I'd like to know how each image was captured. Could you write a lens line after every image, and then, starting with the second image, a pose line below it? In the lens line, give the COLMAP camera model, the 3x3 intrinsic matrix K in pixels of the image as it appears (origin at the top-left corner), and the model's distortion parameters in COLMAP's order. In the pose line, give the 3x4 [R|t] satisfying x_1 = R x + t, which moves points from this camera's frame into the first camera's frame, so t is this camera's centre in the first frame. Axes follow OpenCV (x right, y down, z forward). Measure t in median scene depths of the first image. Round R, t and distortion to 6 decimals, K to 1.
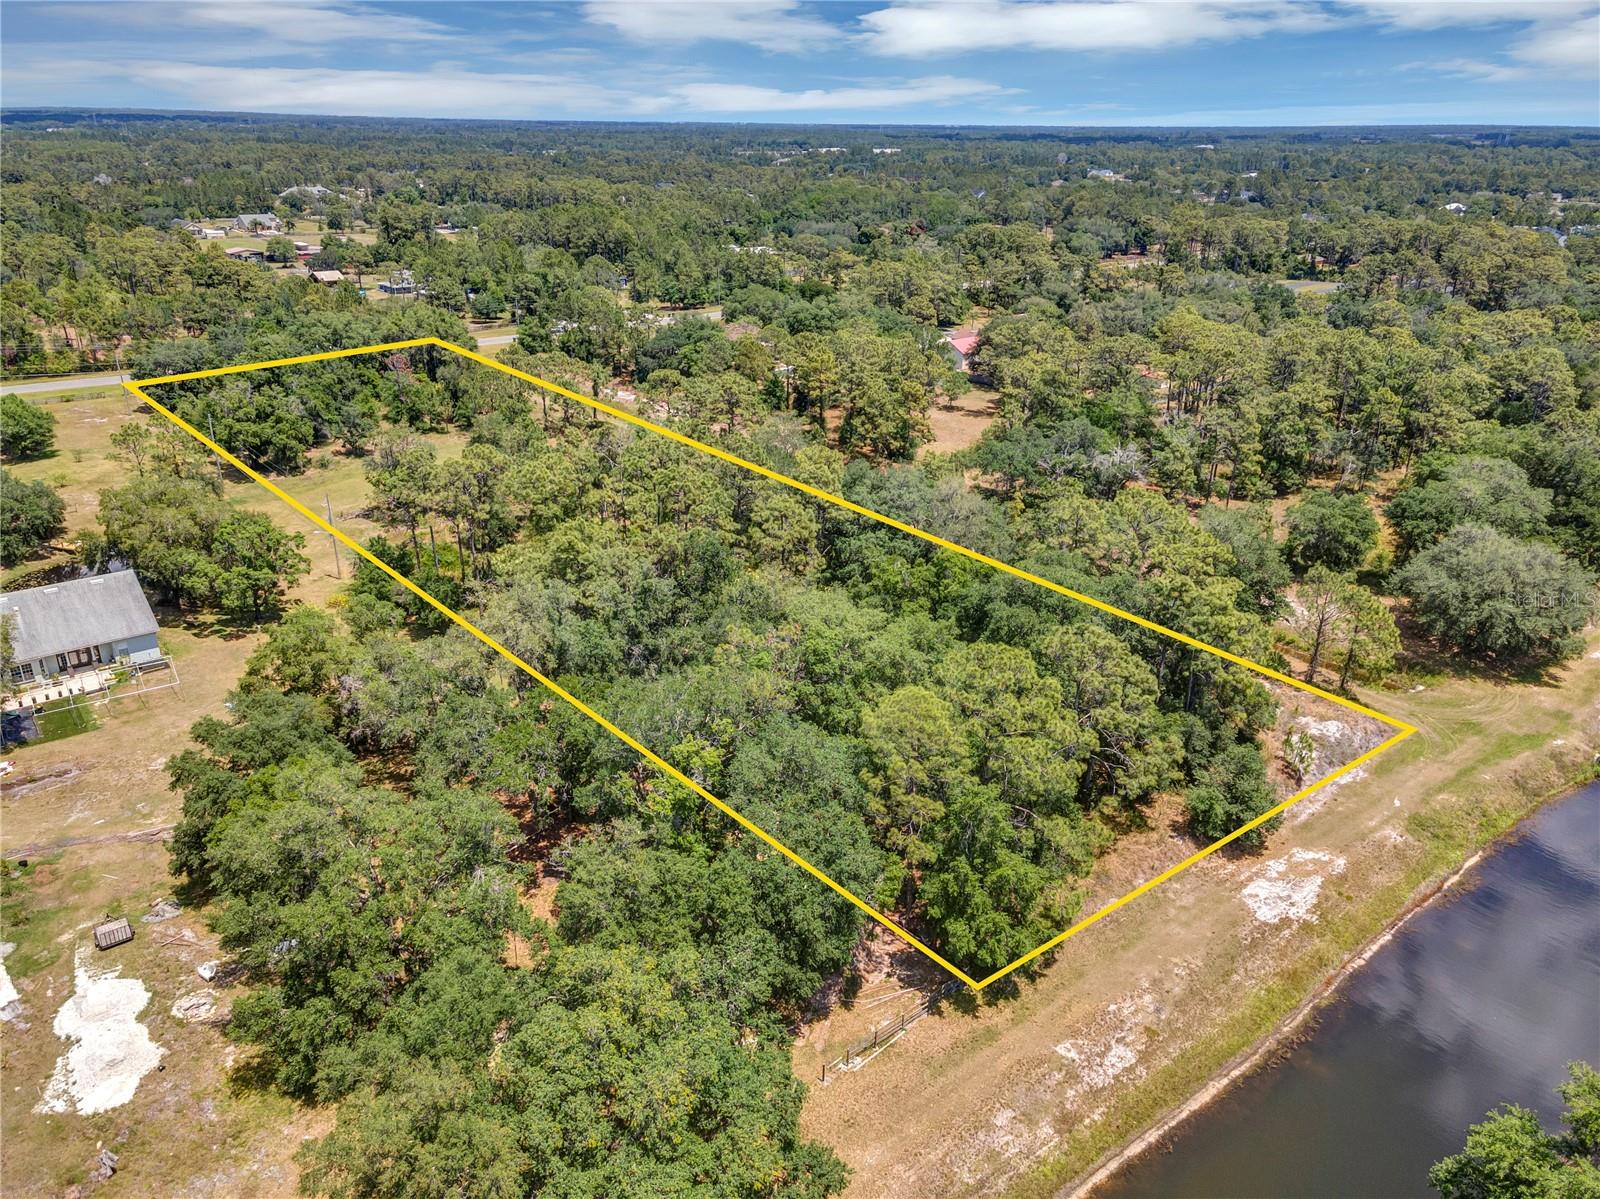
lens RADIAL K [[1152.0, 0, 810.8], [0, 1152.0, 596.2], [0, 0, 1]] dist [0.028057, 0.031807]
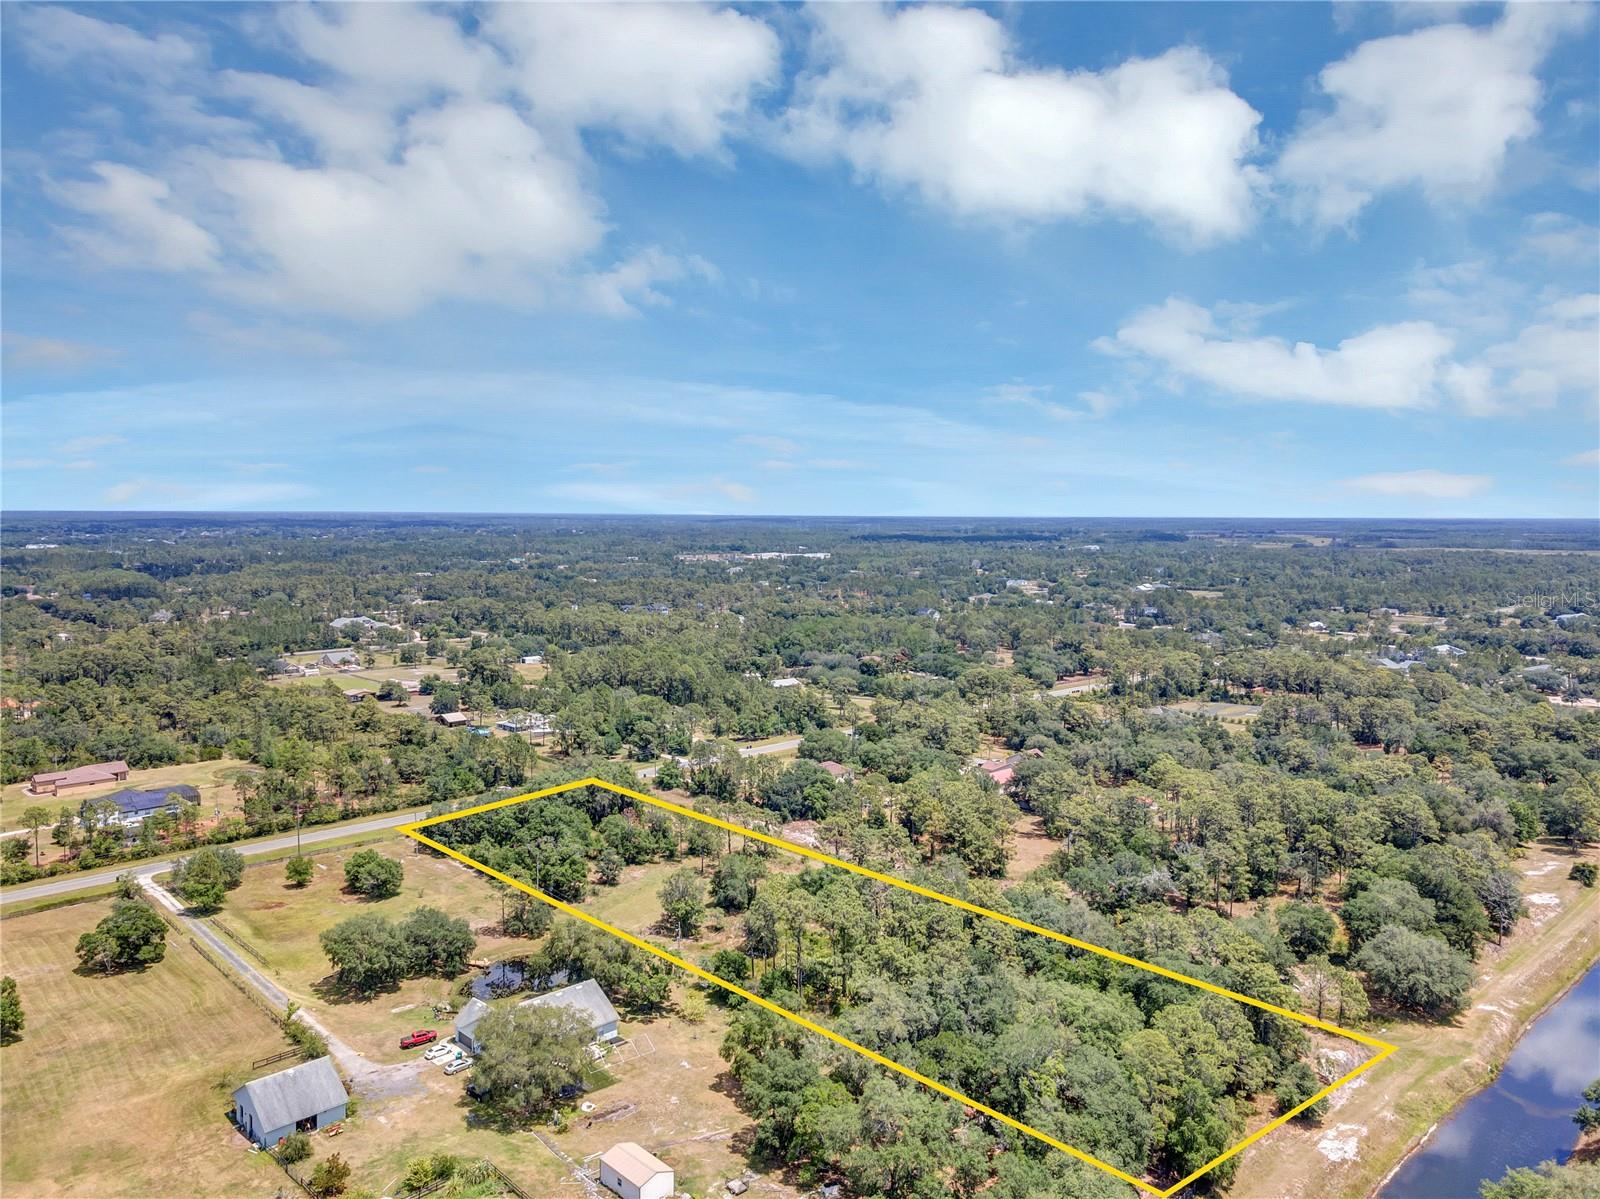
lens RADIAL K [[1152.0, 0, 810.8], [0, 1152.0, 596.2], [0, 0, 1]] dist [0.028057, 0.031807]
pose [[0.997099, -0.010252, 0.075422, -0.391514], [0.033167, 0.950385, -0.309303, -0.020034], [-0.068509, 0.310907, 0.947968, -0.684892]]
